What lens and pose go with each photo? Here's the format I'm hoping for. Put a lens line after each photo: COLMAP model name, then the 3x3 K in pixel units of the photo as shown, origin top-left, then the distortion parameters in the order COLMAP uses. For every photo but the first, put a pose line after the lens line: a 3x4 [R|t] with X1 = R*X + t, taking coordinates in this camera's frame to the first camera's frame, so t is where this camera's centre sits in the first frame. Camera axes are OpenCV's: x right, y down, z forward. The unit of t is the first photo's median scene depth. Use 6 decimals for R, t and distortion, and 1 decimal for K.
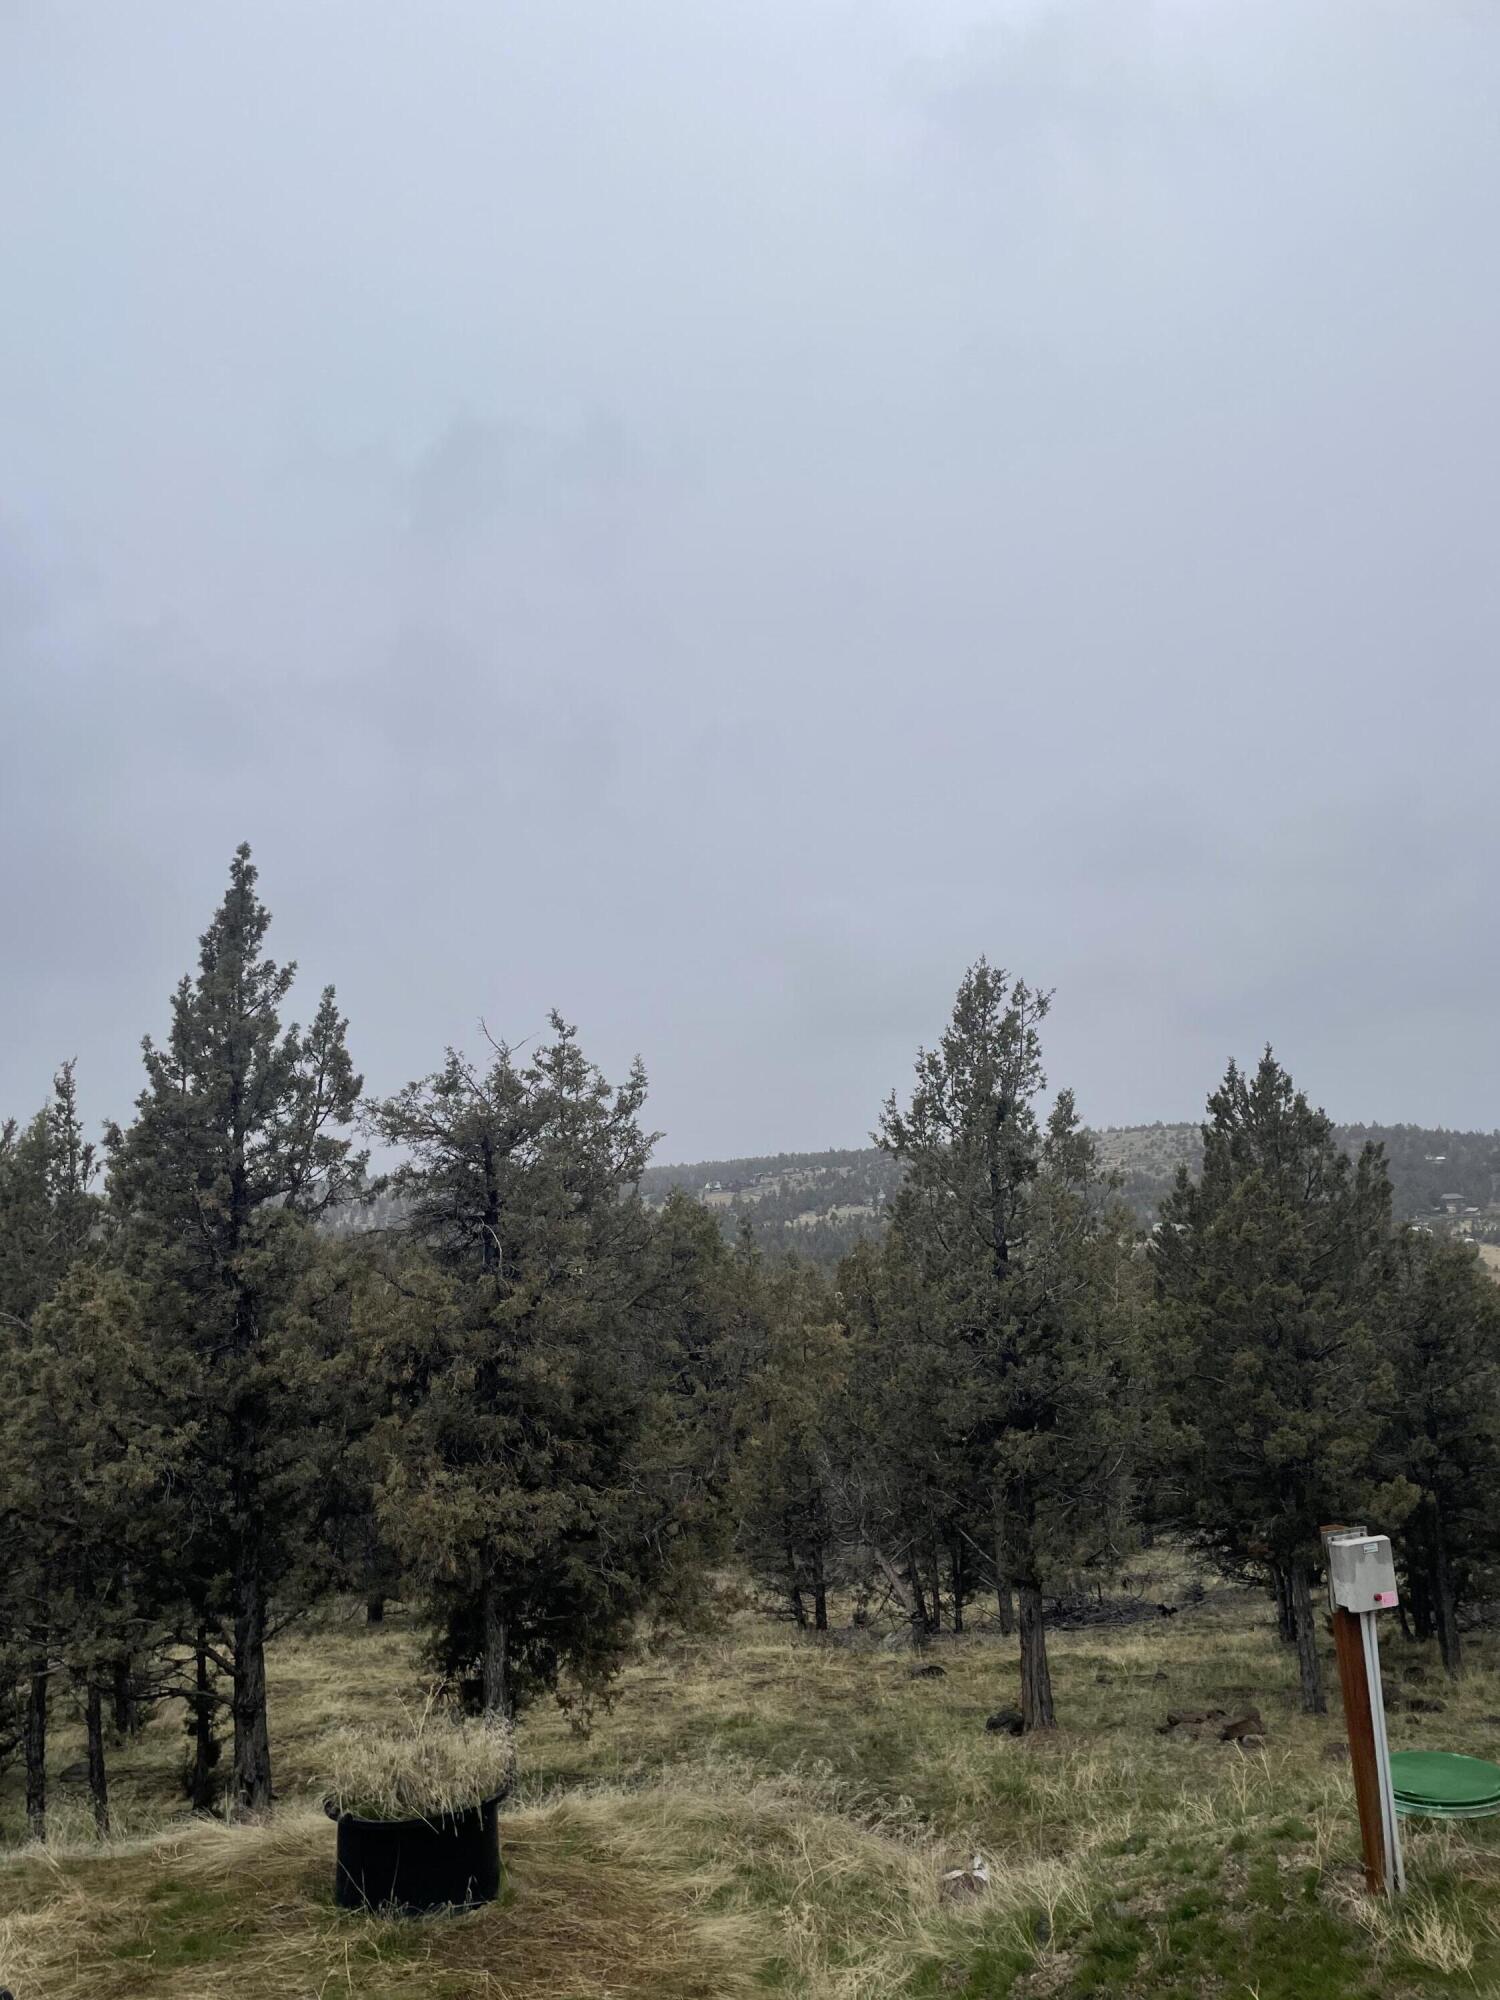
lens RADIAL K [[1500.4, 0, 763.7], [0, 1500.4, 994.7], [0, 0, 1]] dist [0.063529, -0.088969]
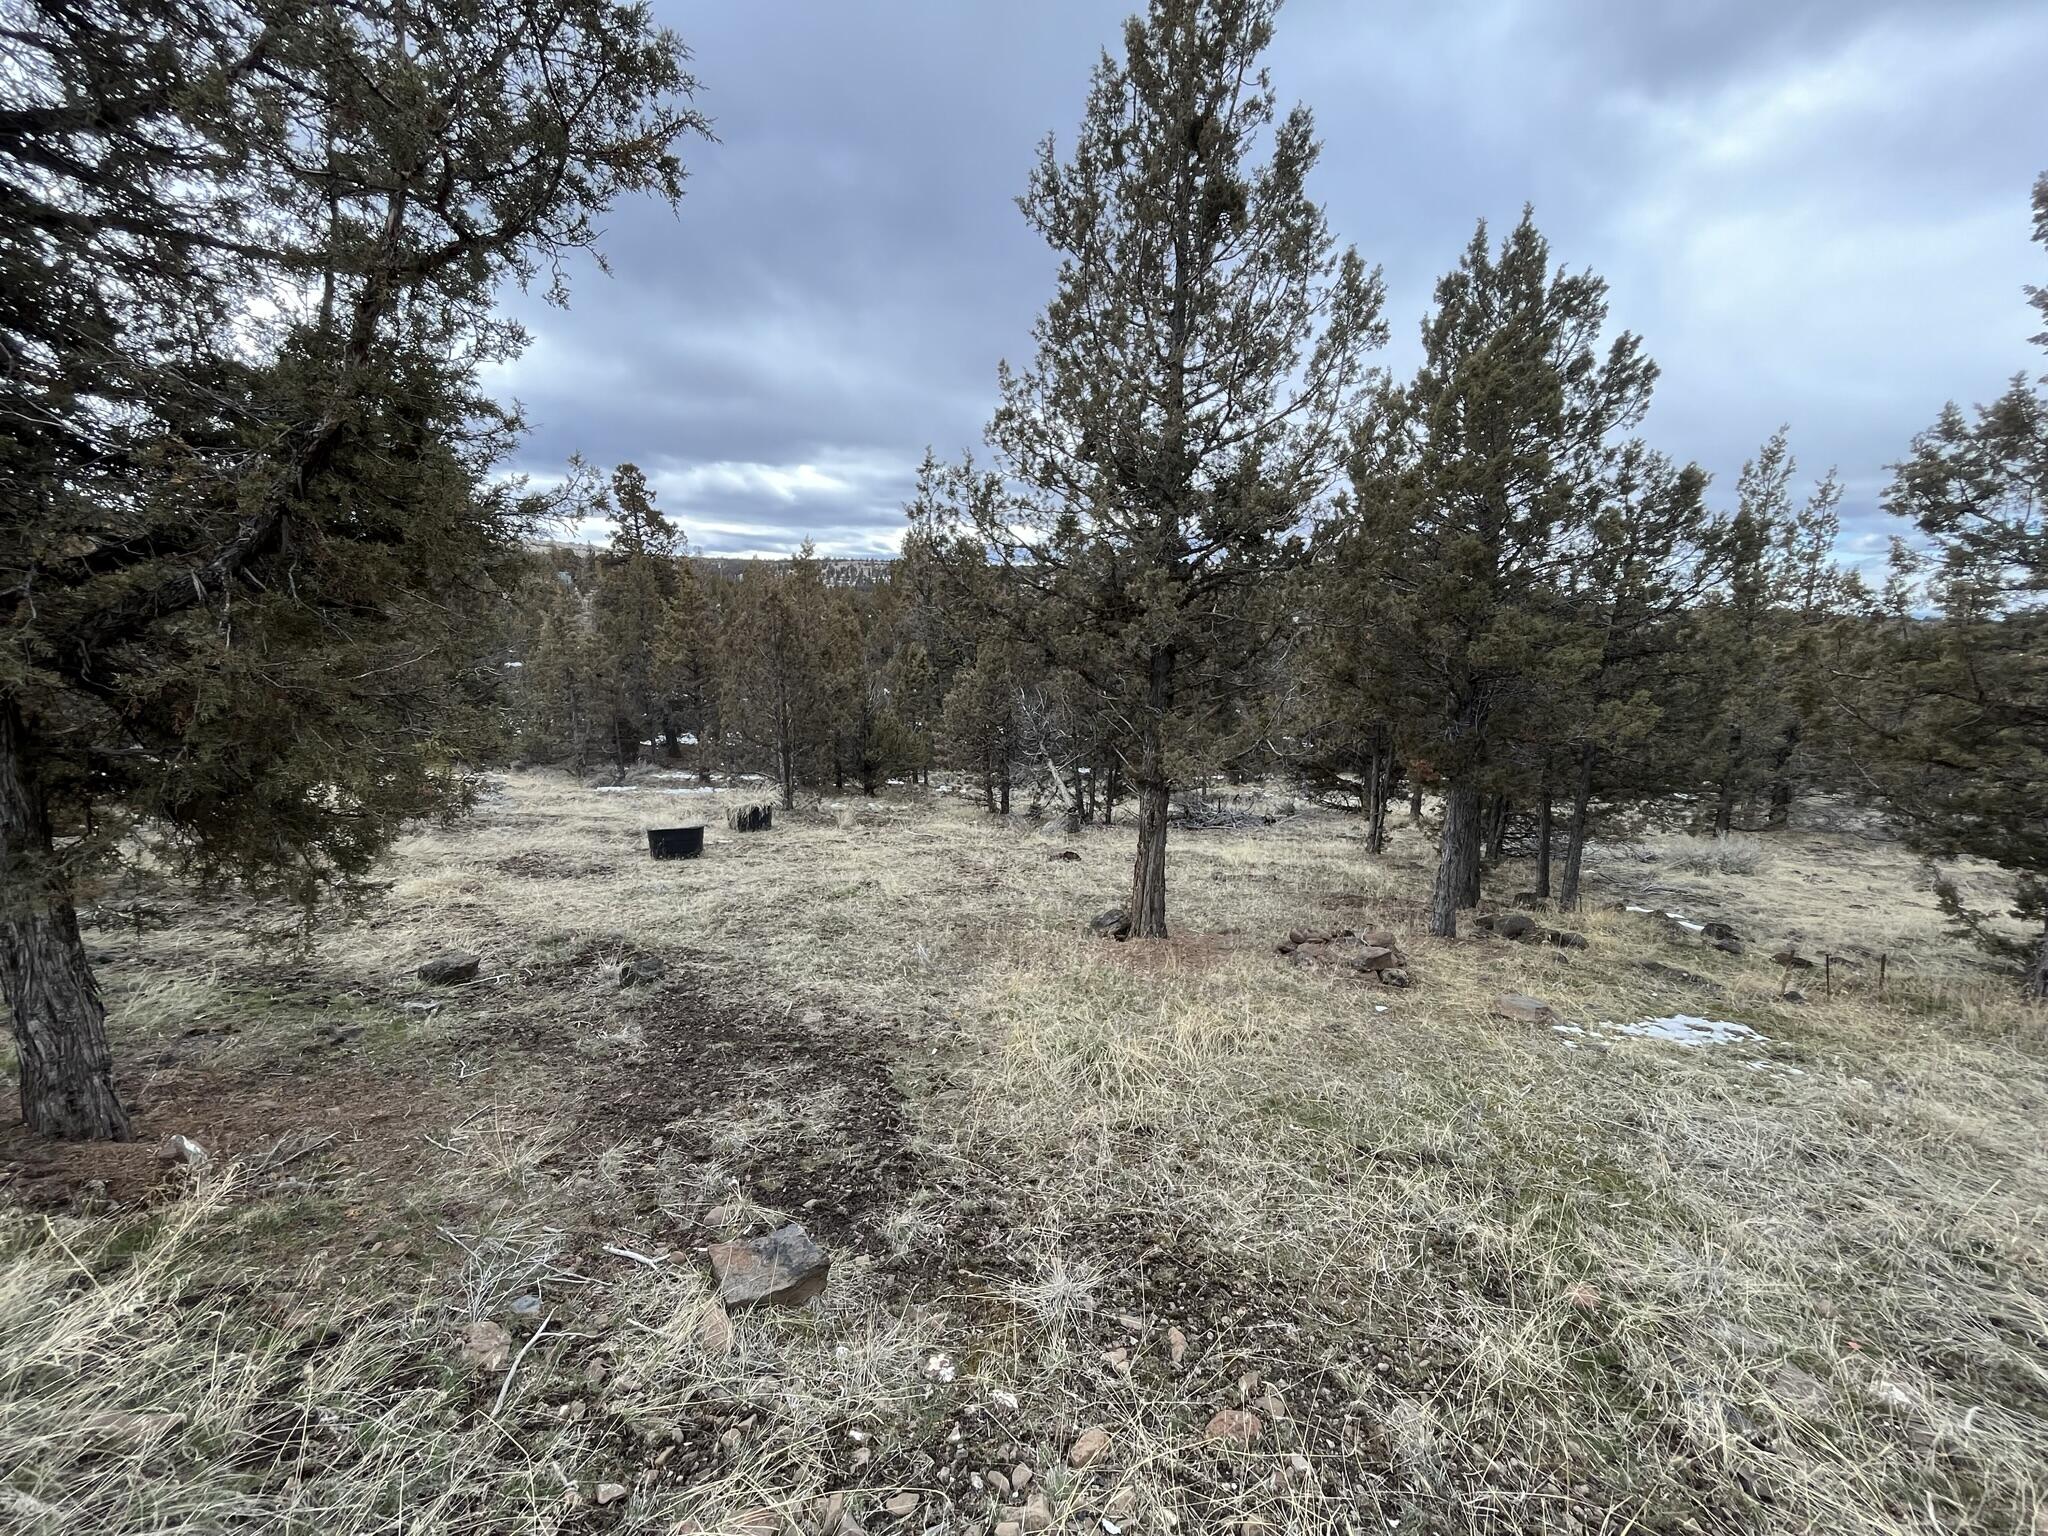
lens RADIAL K [[833.8, 0, 1036.8], [0, 833.8, 765.4], [0, 0, 1]] dist [-0.008125, 0.002021]
pose [[0.996950, 0.078048, -0.000055, 0.131966], [-0.073466, 0.938656, 0.336940, 0.275980], [0.026350, -0.335908, 0.941526, 0.687076]]
